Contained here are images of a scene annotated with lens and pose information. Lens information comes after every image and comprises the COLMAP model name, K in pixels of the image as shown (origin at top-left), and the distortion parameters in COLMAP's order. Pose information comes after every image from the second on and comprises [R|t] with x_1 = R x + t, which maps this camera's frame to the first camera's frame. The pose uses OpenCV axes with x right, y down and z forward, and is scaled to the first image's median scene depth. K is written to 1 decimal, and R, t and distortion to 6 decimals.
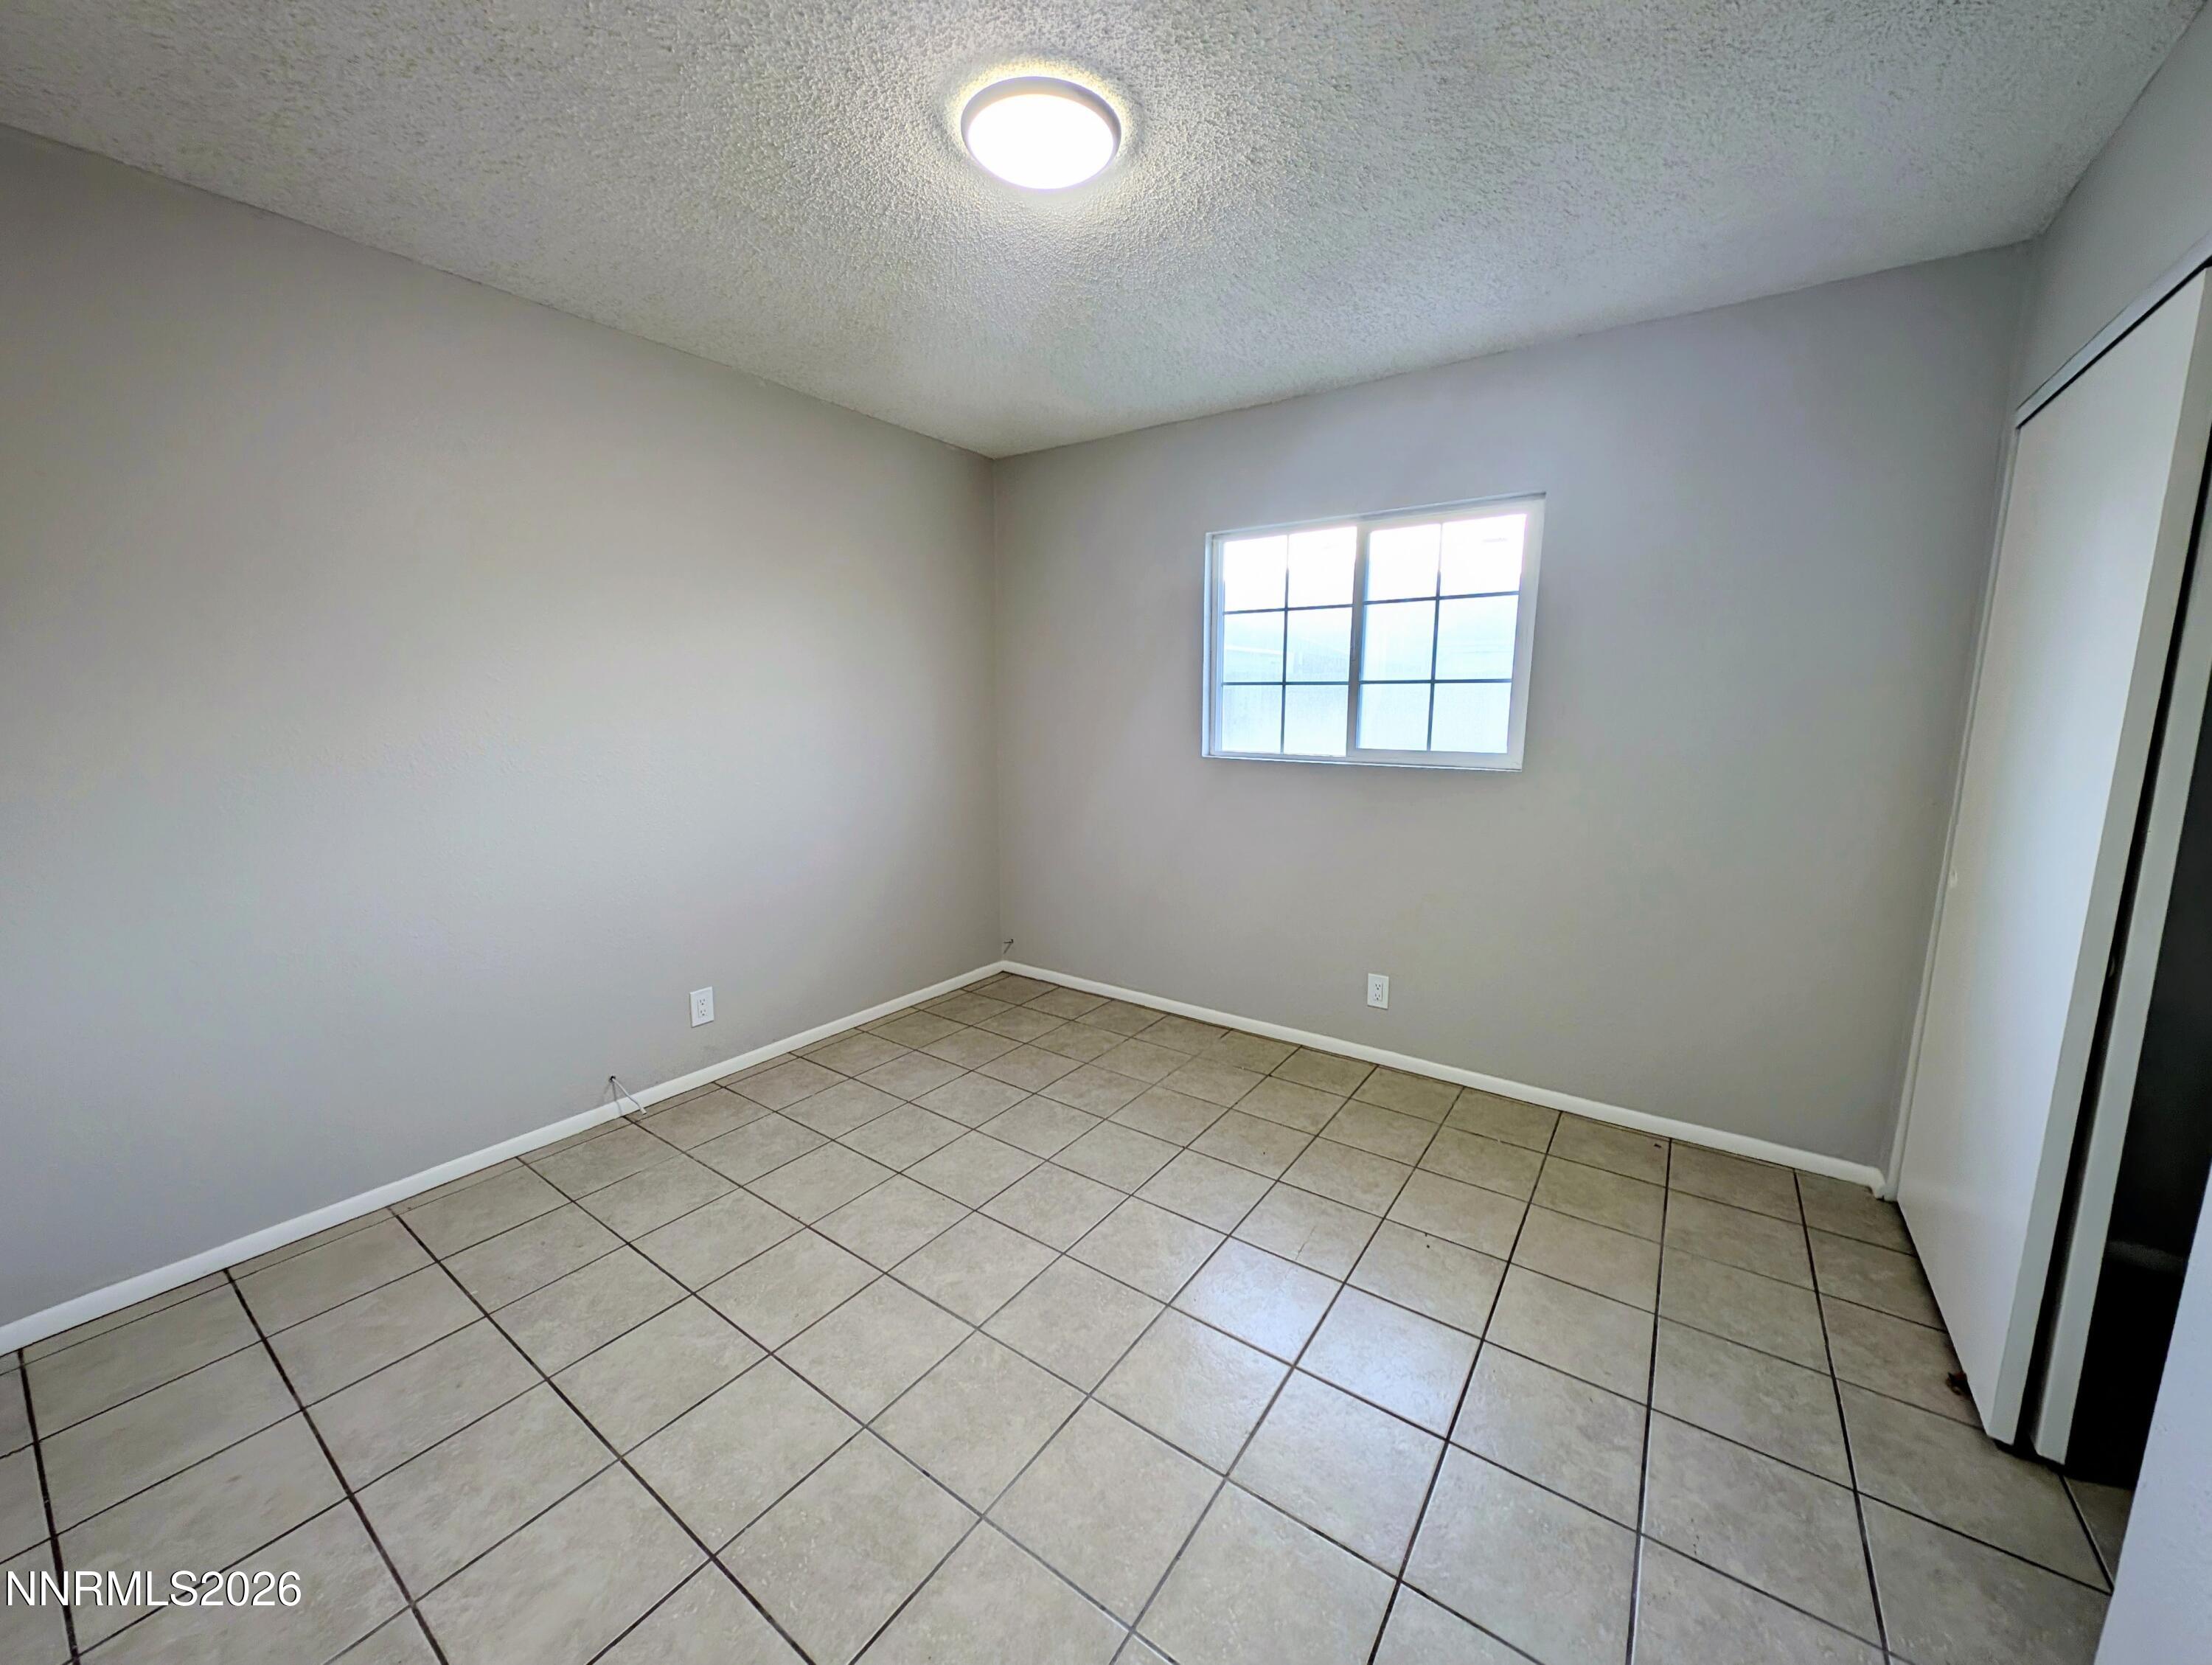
lens RADIAL K [[830.0, 0, 1108.1], [0, 830.0, 829.6], [0, 0, 1]] dist [0.020212, -0.013206]
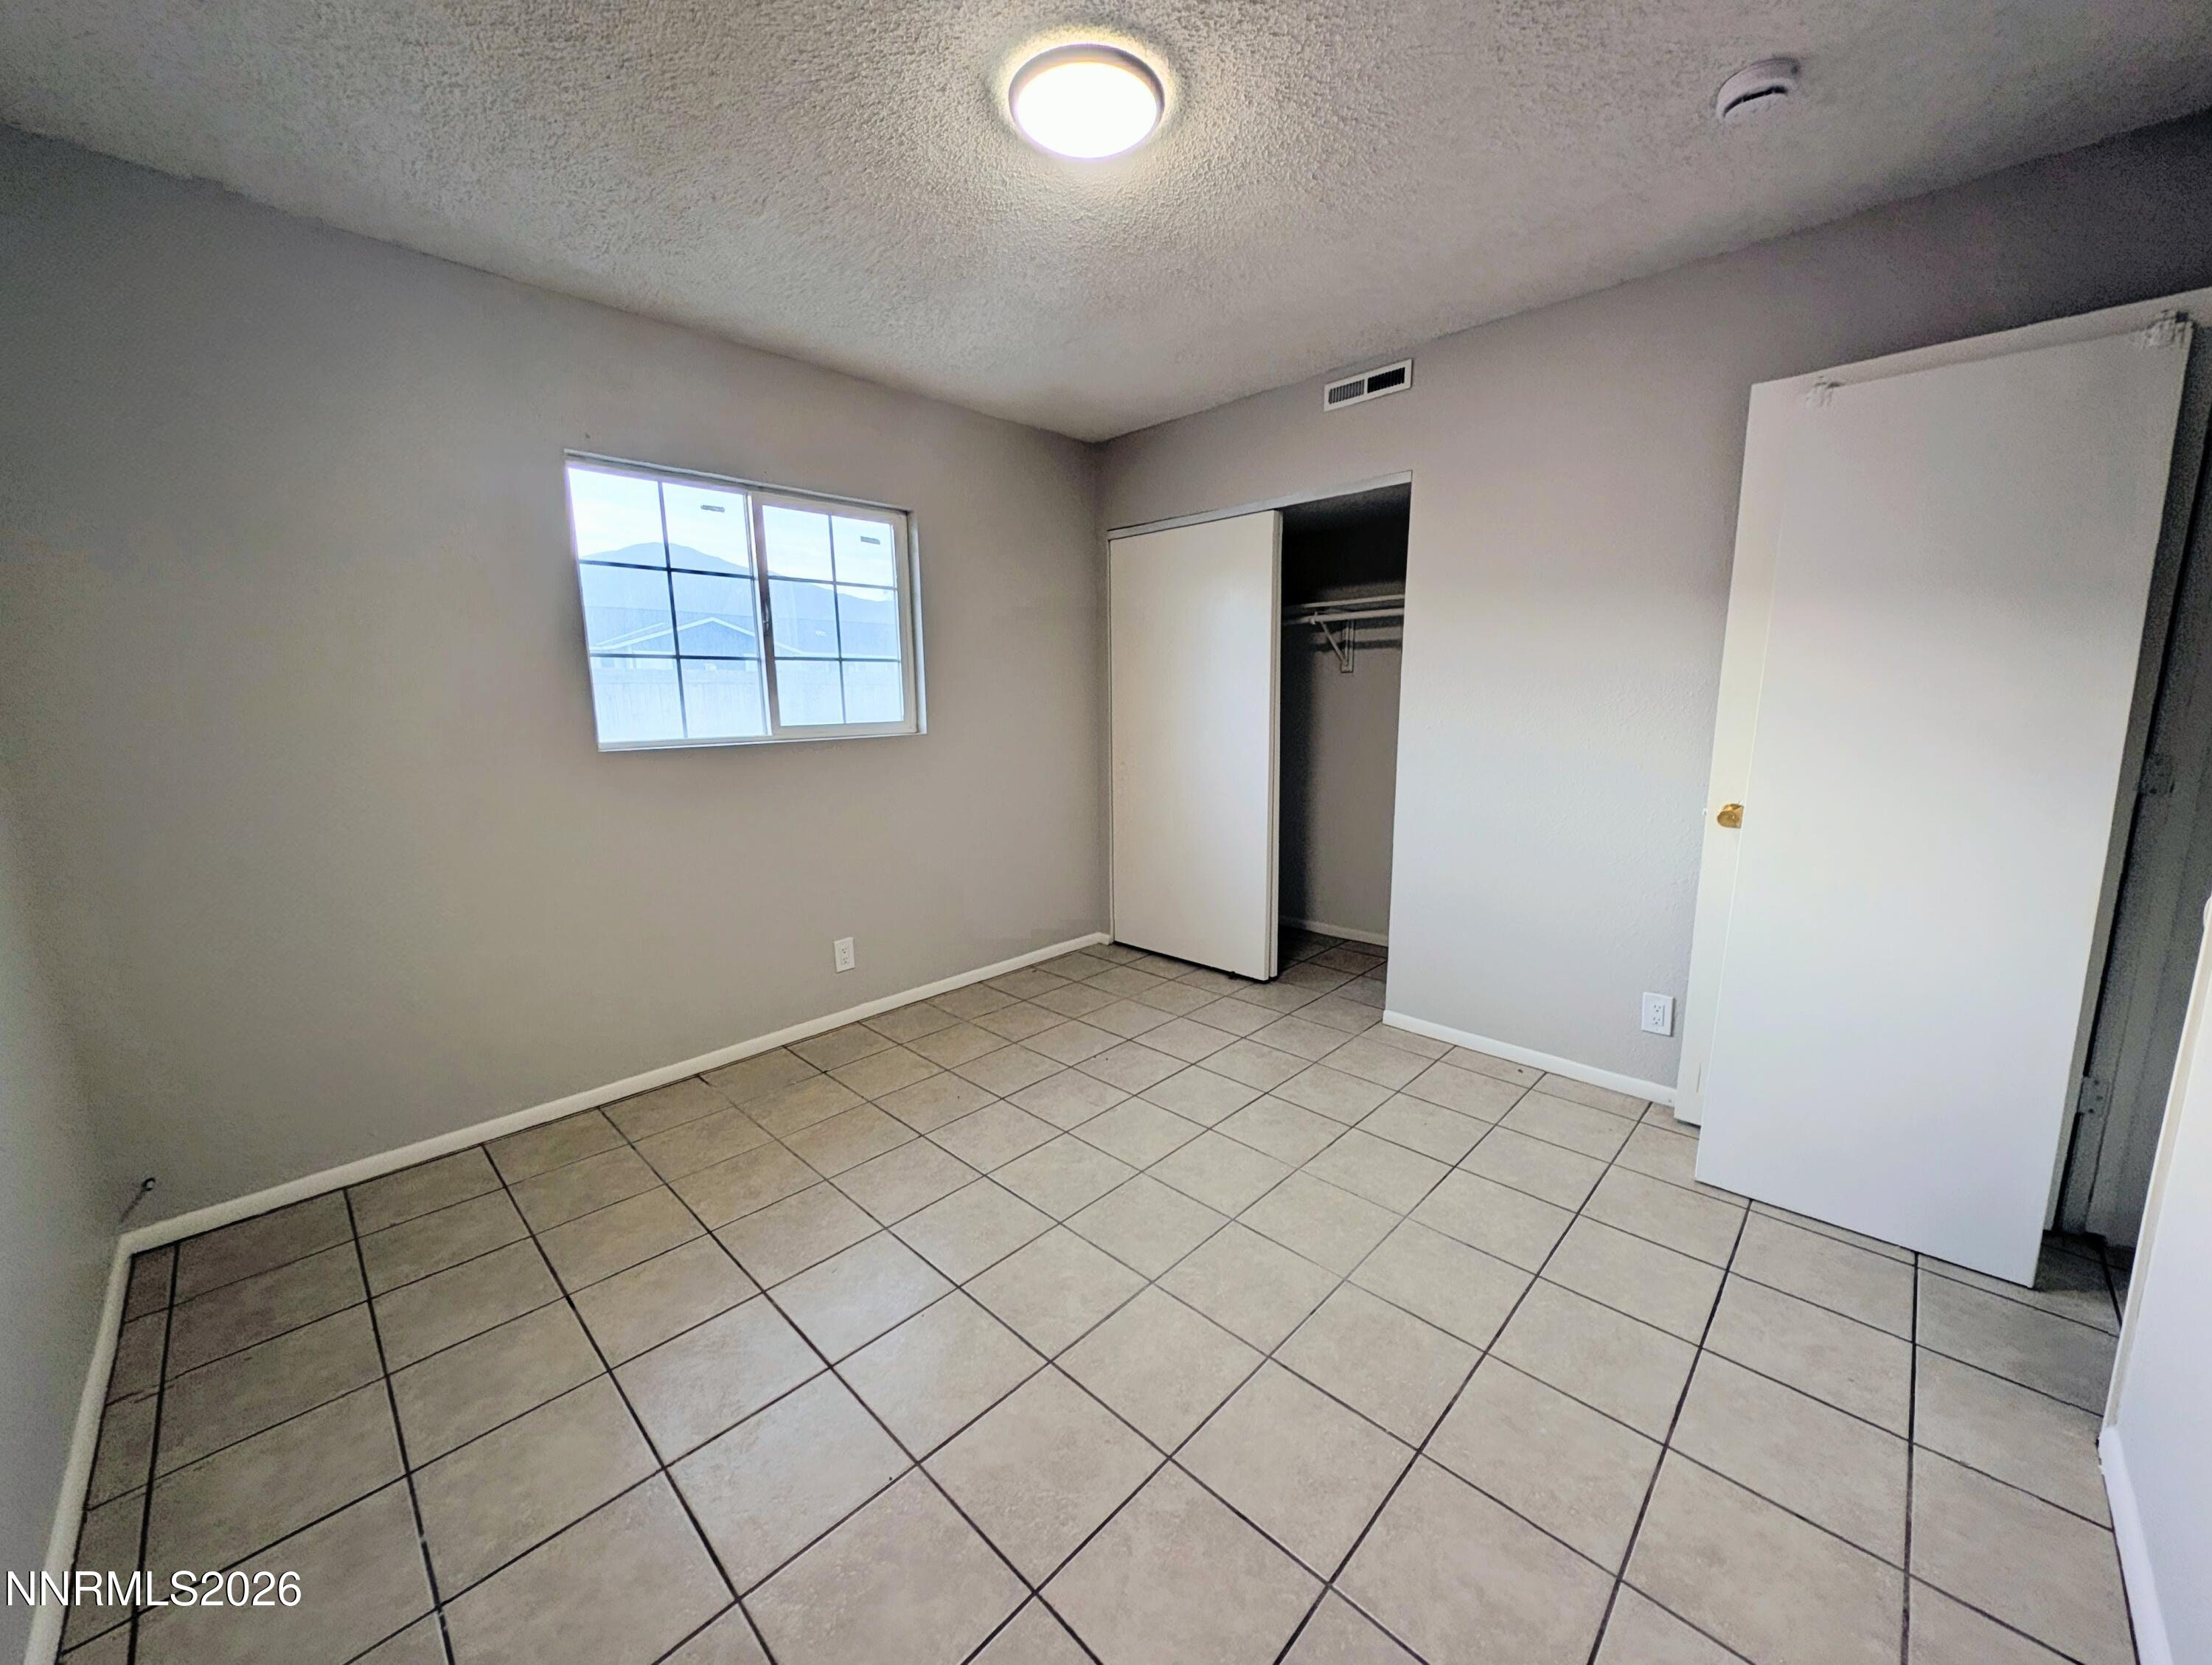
lens RADIAL K [[830.0, 0, 1108.1], [0, 830.0, 829.6], [0, 0, 1]] dist [0.020212, -0.013206]
pose [[0.155506, -0.167364, 0.973554, -0.679545], [0.168115, 0.975650, 0.140871, -0.057096], [-0.973425, 0.141763, 0.179856, 0.510006]]
